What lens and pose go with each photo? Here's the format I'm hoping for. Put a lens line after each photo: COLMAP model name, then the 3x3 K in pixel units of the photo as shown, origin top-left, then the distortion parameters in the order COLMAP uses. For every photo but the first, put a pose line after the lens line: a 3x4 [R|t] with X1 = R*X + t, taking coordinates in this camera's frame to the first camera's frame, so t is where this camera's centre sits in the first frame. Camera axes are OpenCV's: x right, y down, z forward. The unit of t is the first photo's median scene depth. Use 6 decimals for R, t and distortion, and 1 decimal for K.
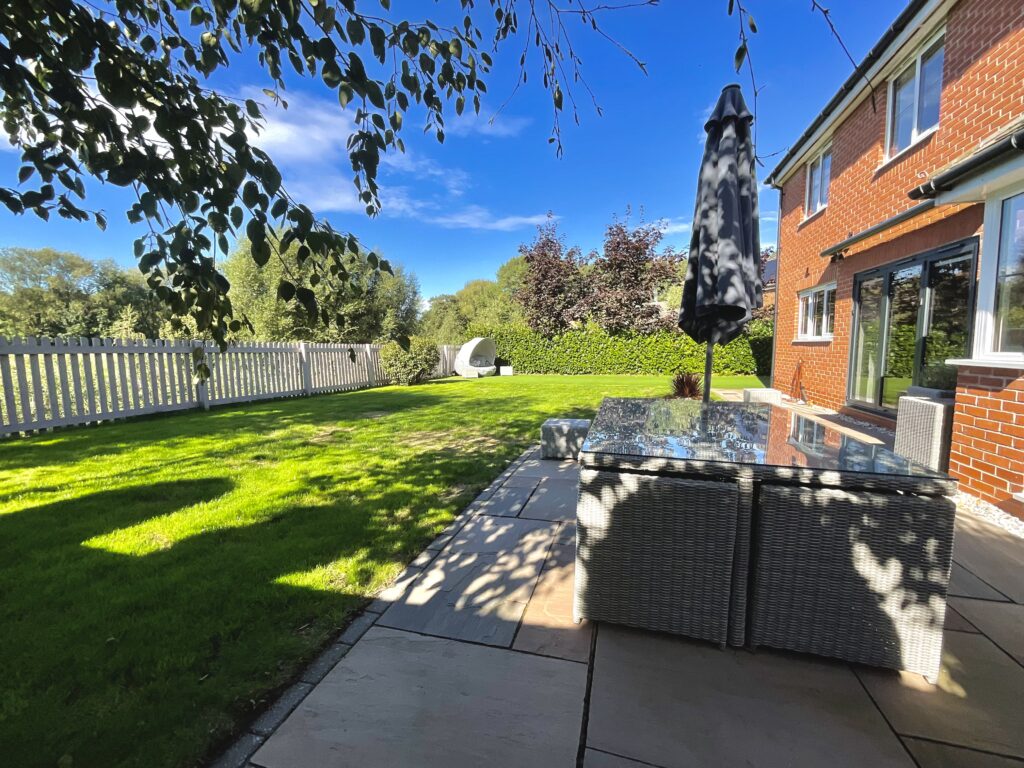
lens RADIAL K [[420.1, 0, 507.1], [0, 420.1, 387.5], [0, 0, 1]] dist [0.003091, 0.000994]
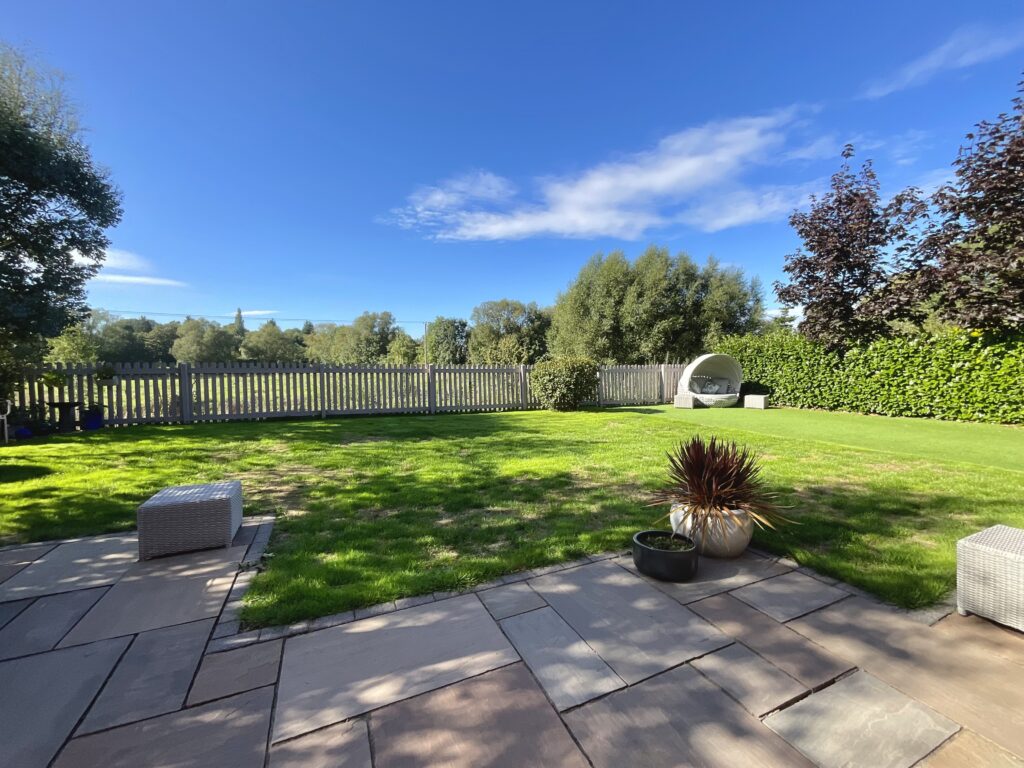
lens RADIAL K [[420.1, 0, 519.3], [0, 420.1, 382.0], [0, 0, 1]] dist [0.003091, 0.000994]
pose [[0.652926, 0.031208, -0.756779, 0.262762], [-0.071118, 0.997263, -0.020234, -0.029978], [0.754076, 0.067032, 0.653358, 0.256775]]
